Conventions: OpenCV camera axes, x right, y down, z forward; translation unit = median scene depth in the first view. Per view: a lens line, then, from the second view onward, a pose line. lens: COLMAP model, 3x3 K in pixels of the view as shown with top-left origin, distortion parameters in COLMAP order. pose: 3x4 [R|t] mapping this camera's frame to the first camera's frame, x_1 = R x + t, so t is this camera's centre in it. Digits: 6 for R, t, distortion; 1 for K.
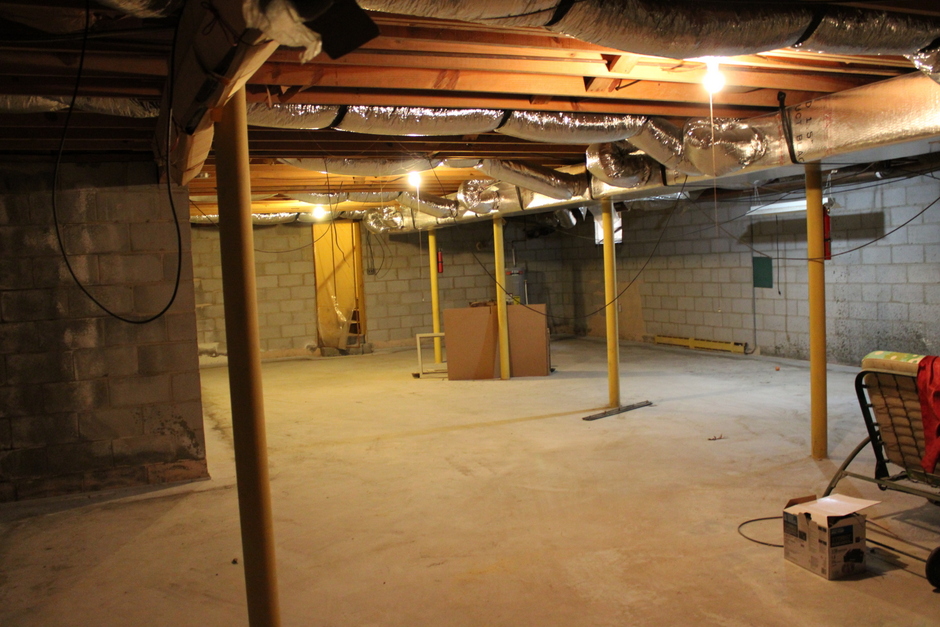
lens RADIAL K [[854.0, 0, 470.0], [0, 854.0, 313.5], [0, 0, 1]] dist [-0.146653, 0.160661]
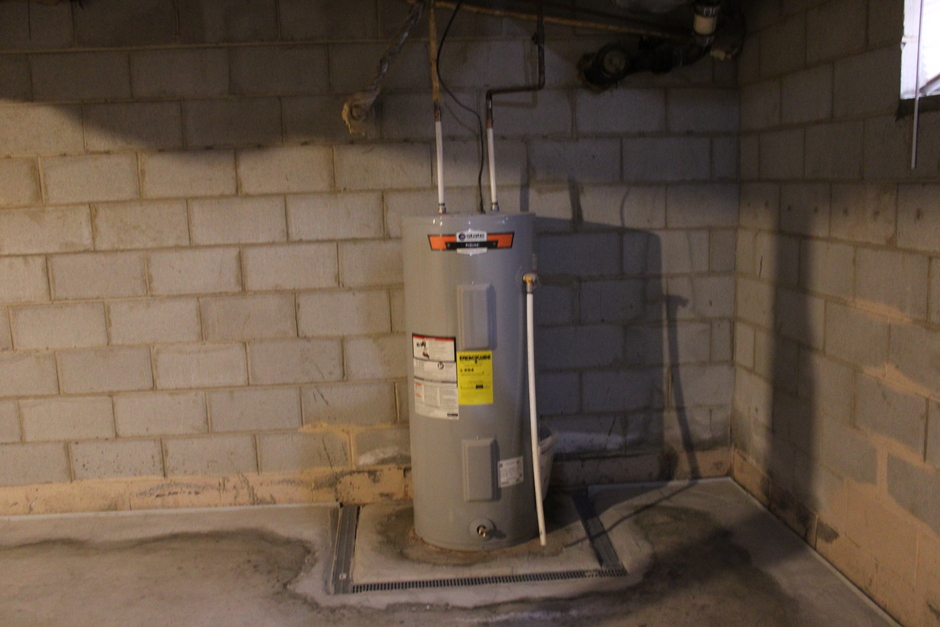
lens RADIAL K [[854.0, 0, 470.0], [0, 854.0, 313.5], [0, 0, 1]] dist [-0.146653, 0.160661]
pose [[0.952165, 0.069036, -0.297683, 0.117450], [-0.035195, 0.992439, 0.117581, -0.055644], [0.303550, -0.101480, 0.947396, 0.810713]]
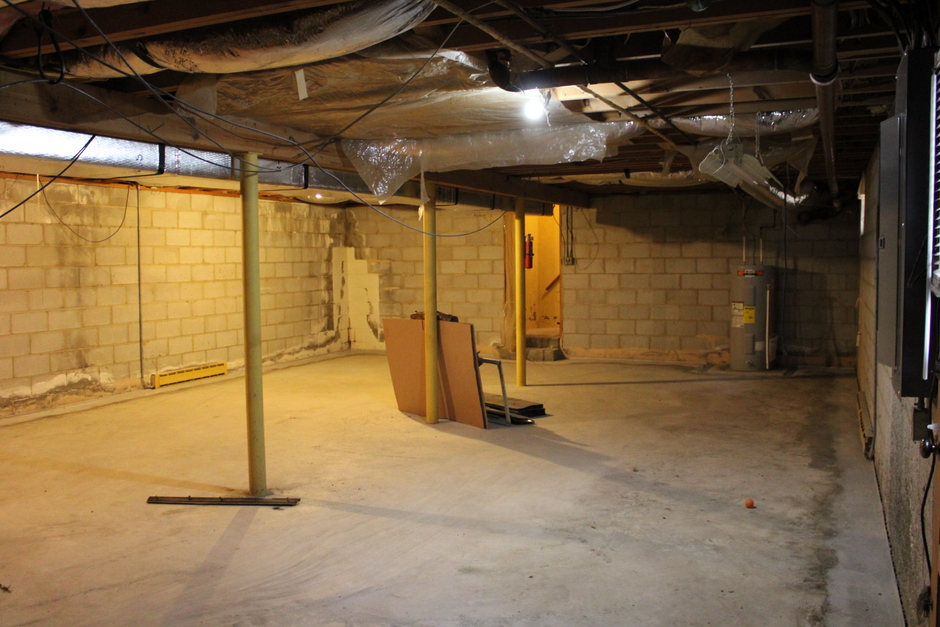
lens RADIAL K [[854.0, 0, 470.0], [0, 854.0, 313.5], [0, 0, 1]] dist [-0.146653, 0.160661]
pose [[0.687845, 0.090794, -0.720157, 0.399539], [-0.065724, 0.995861, 0.062778, -0.043594], [0.722876, 0.004150, 0.690965, 0.363911]]
